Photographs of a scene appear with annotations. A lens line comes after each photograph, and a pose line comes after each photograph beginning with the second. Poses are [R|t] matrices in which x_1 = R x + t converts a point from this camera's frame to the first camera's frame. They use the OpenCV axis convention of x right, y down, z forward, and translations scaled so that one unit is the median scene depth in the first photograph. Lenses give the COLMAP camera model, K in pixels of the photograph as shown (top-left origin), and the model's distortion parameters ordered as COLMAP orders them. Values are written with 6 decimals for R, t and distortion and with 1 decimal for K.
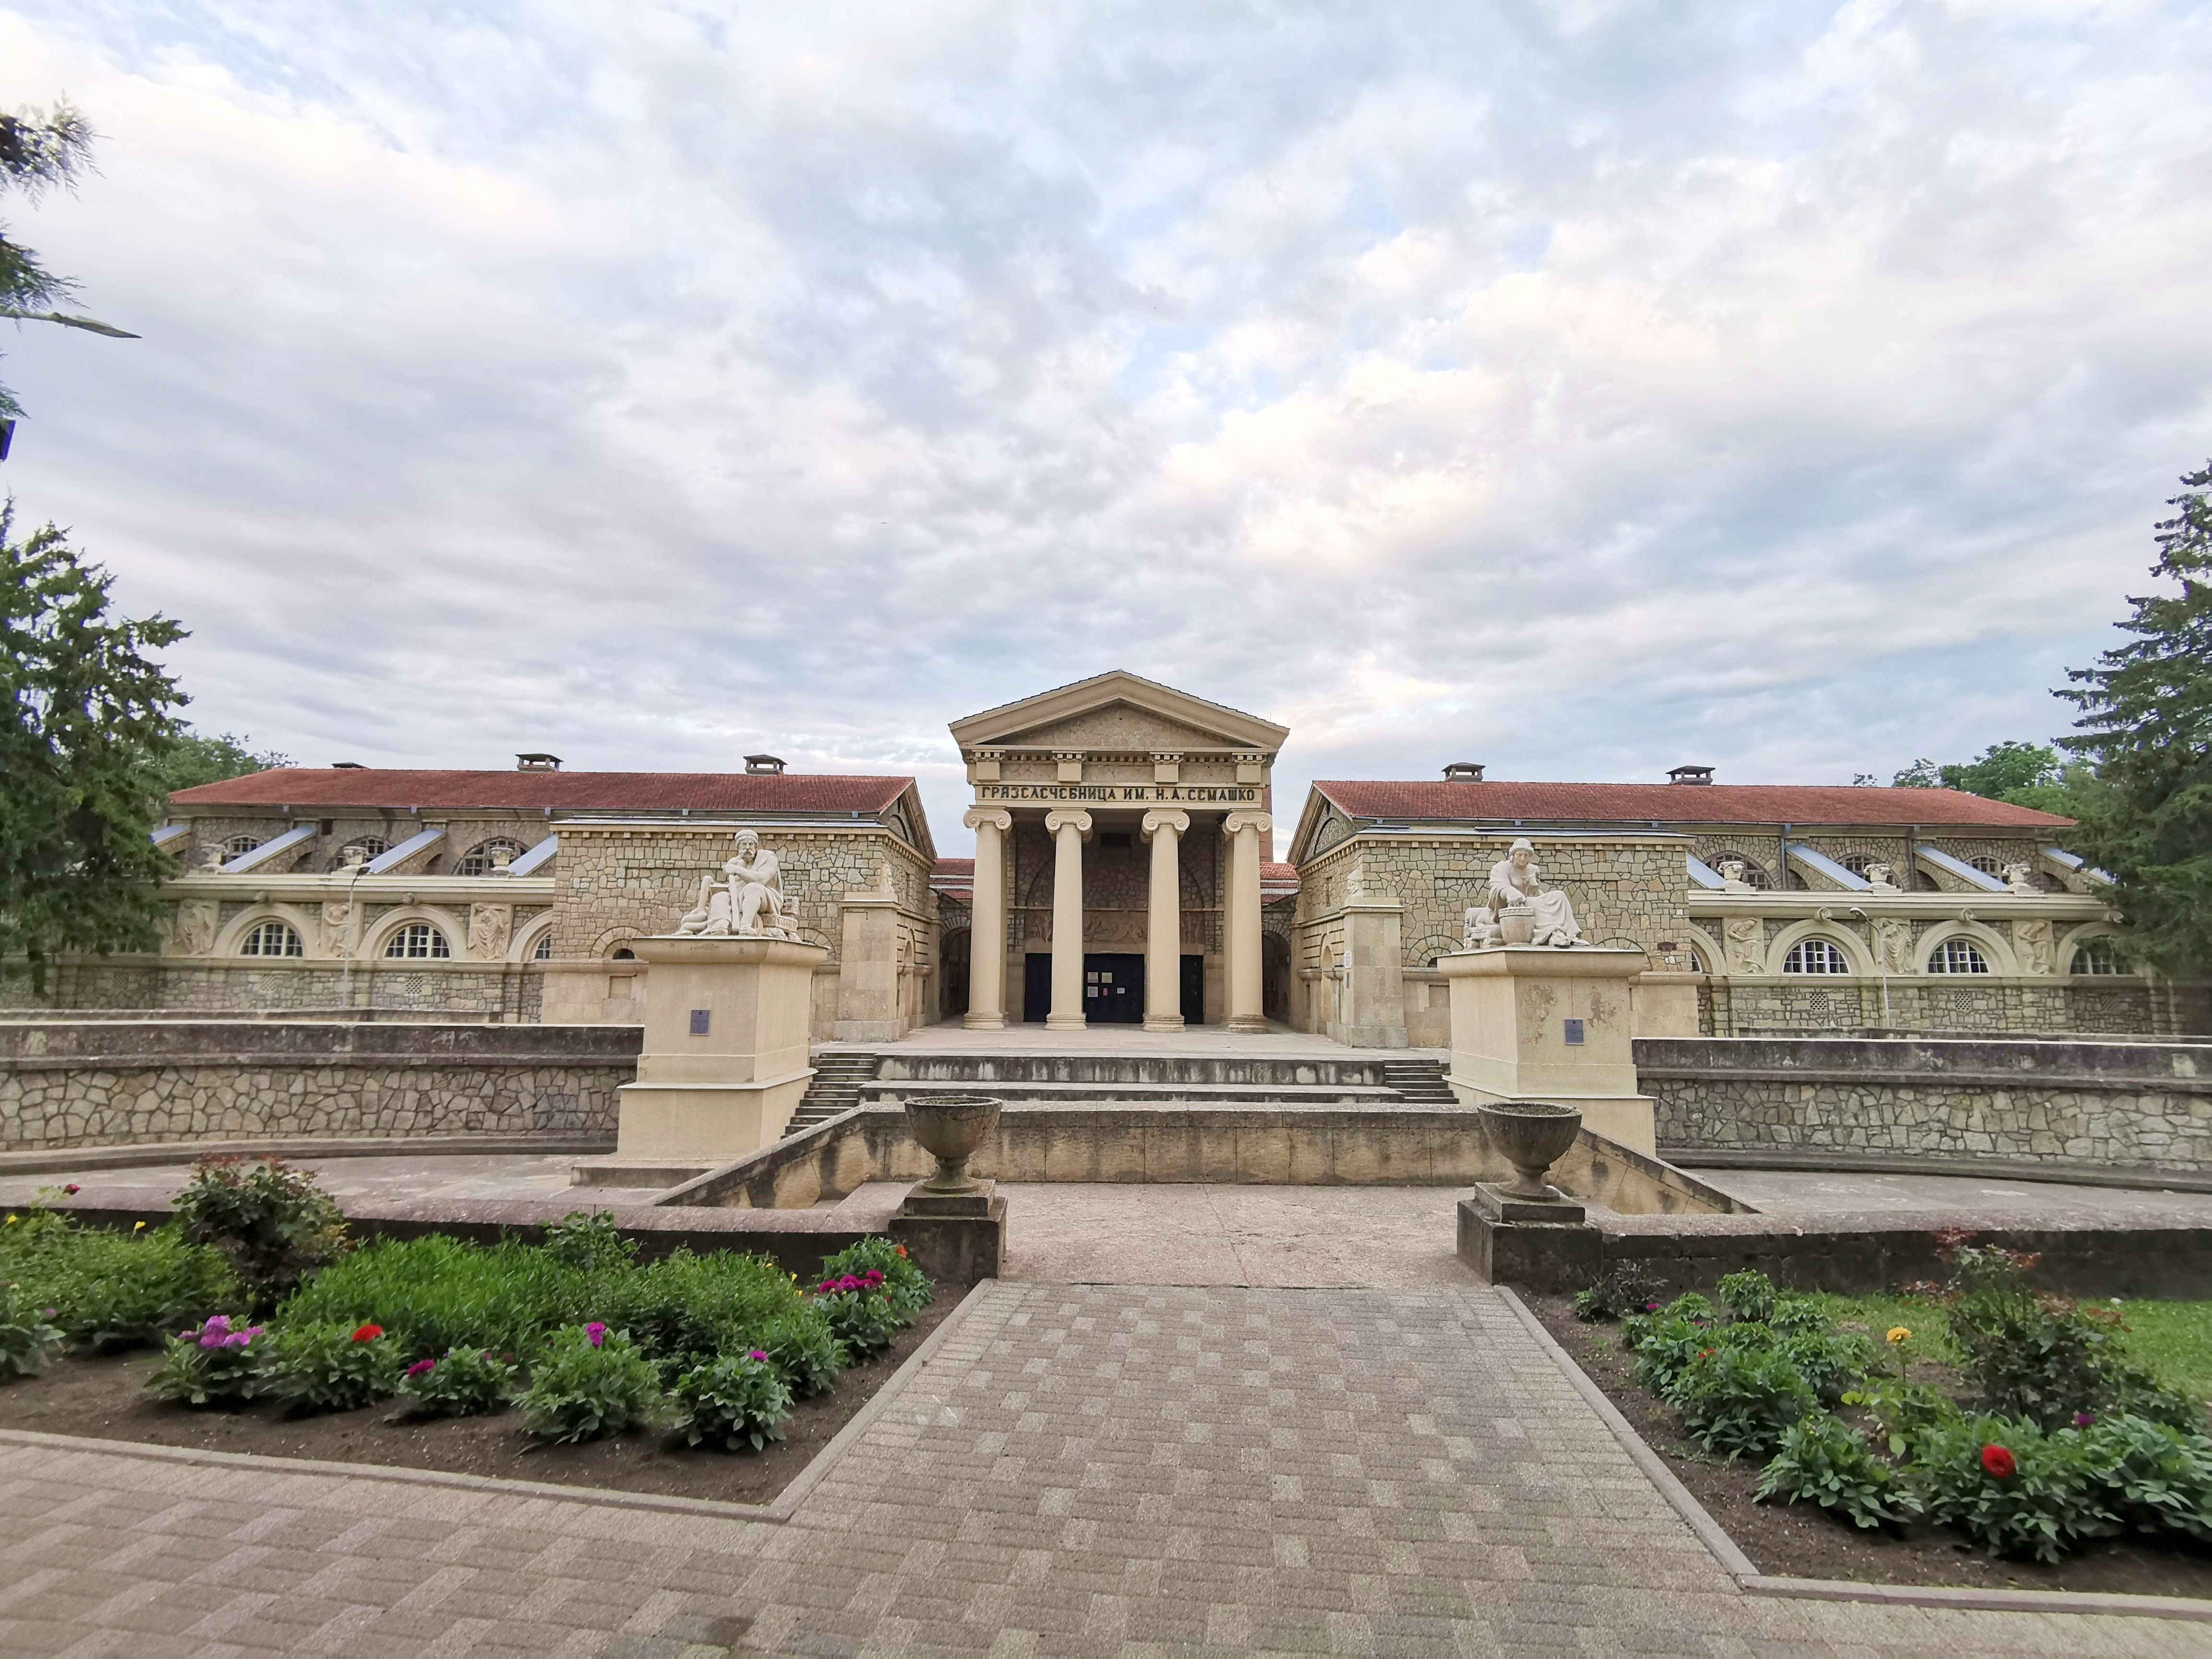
lens RADIAL K [[1130.2, 0, 1084.4], [0, 1130.2, 836.9], [0, 0, 1]] dist [-0.004510, -0.010395]
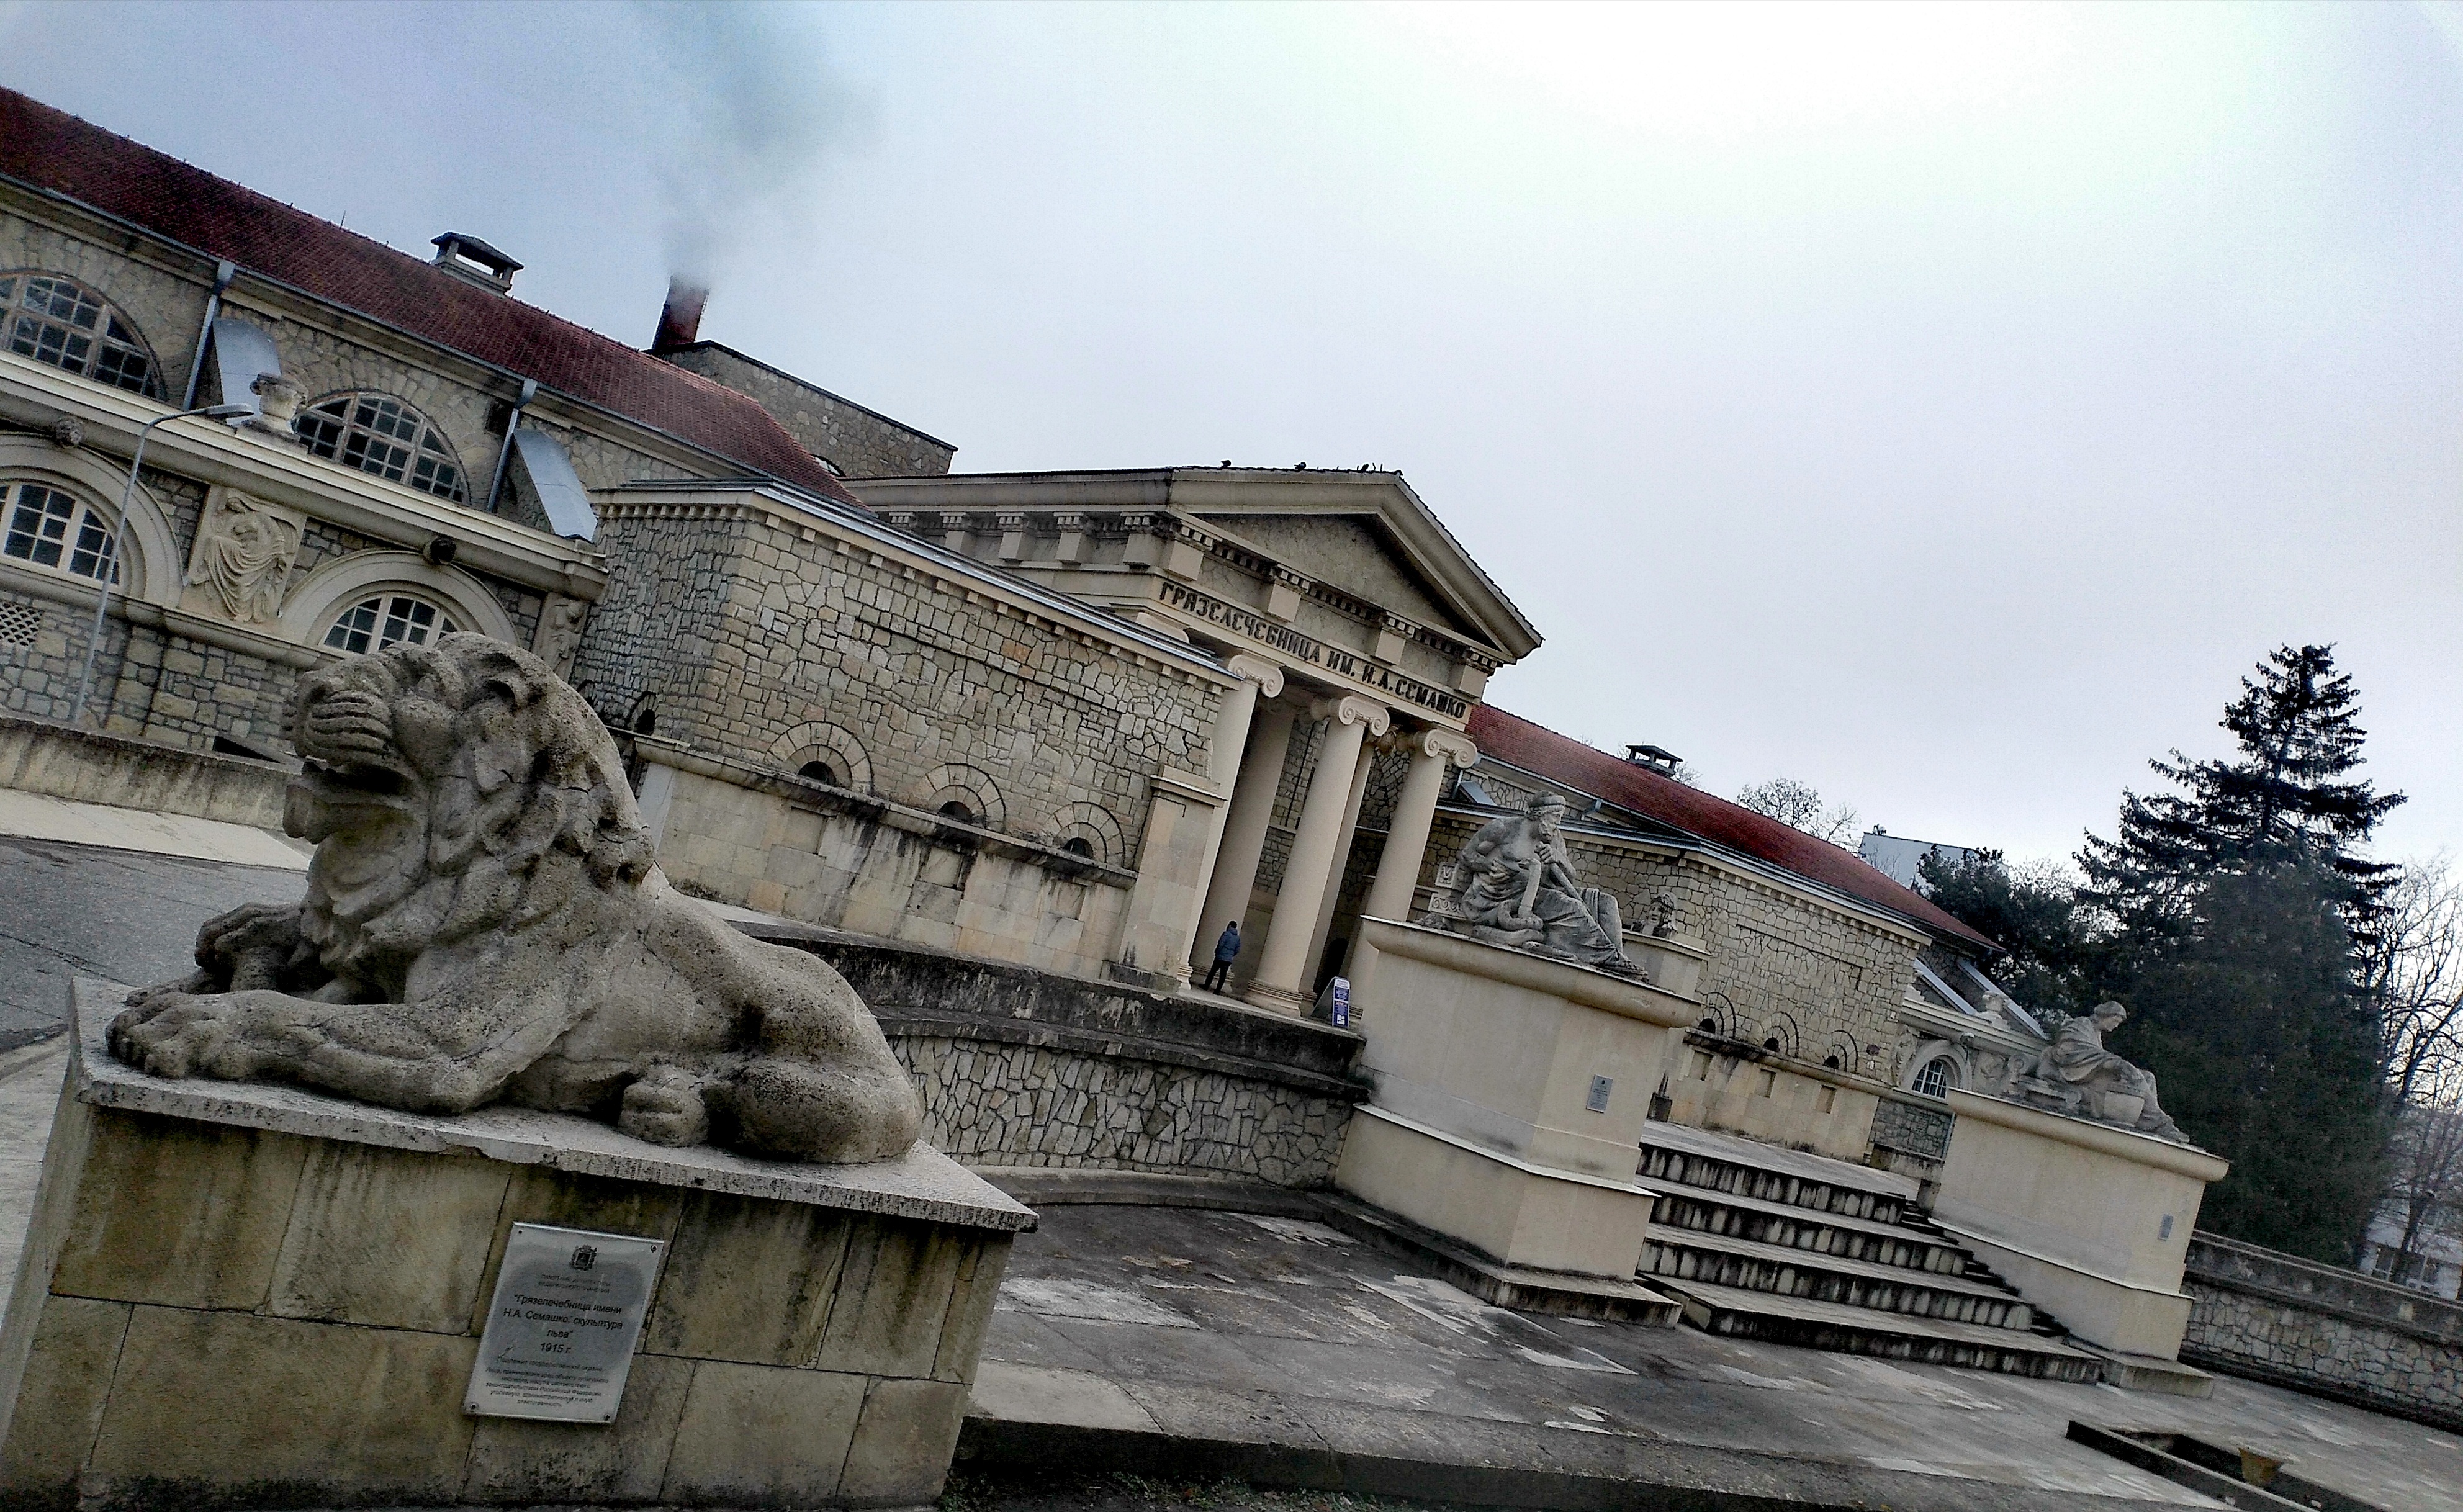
lens RADIAL K [[1968.0, 0, 1173.7], [0, 1968.0, 952.0], [0, 0, 1]] dist [0.082797, -0.072361]
pose [[0.760581, 0.181411, 0.623384, -0.900716], [-0.328885, 0.935514, 0.129024, 0.004560], [-0.559778, -0.303155, 0.771198, 0.140908]]
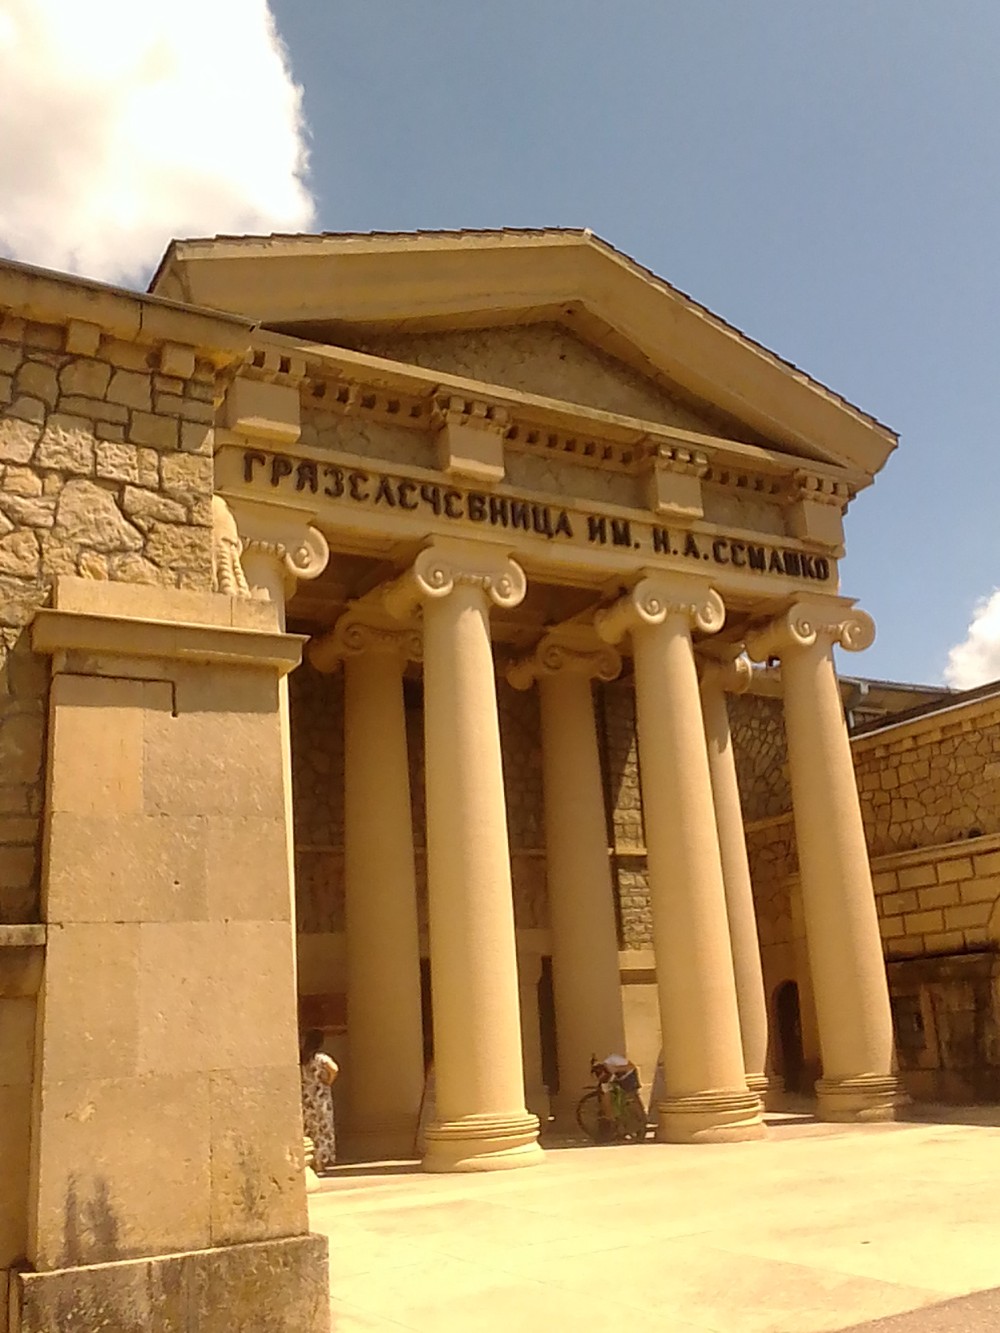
lens RADIAL K [[1255.4, 0, 502.8], [0, 1255.4, 661.4], [0, 0, 1]] dist [-0.006811, 0.000000]
pose [[0.855577, 0.087745, 0.510184, -0.268399], [0.003059, 0.984656, -0.174479, 0.107677], [-0.517666, 0.150841, 0.842181, 0.810890]]
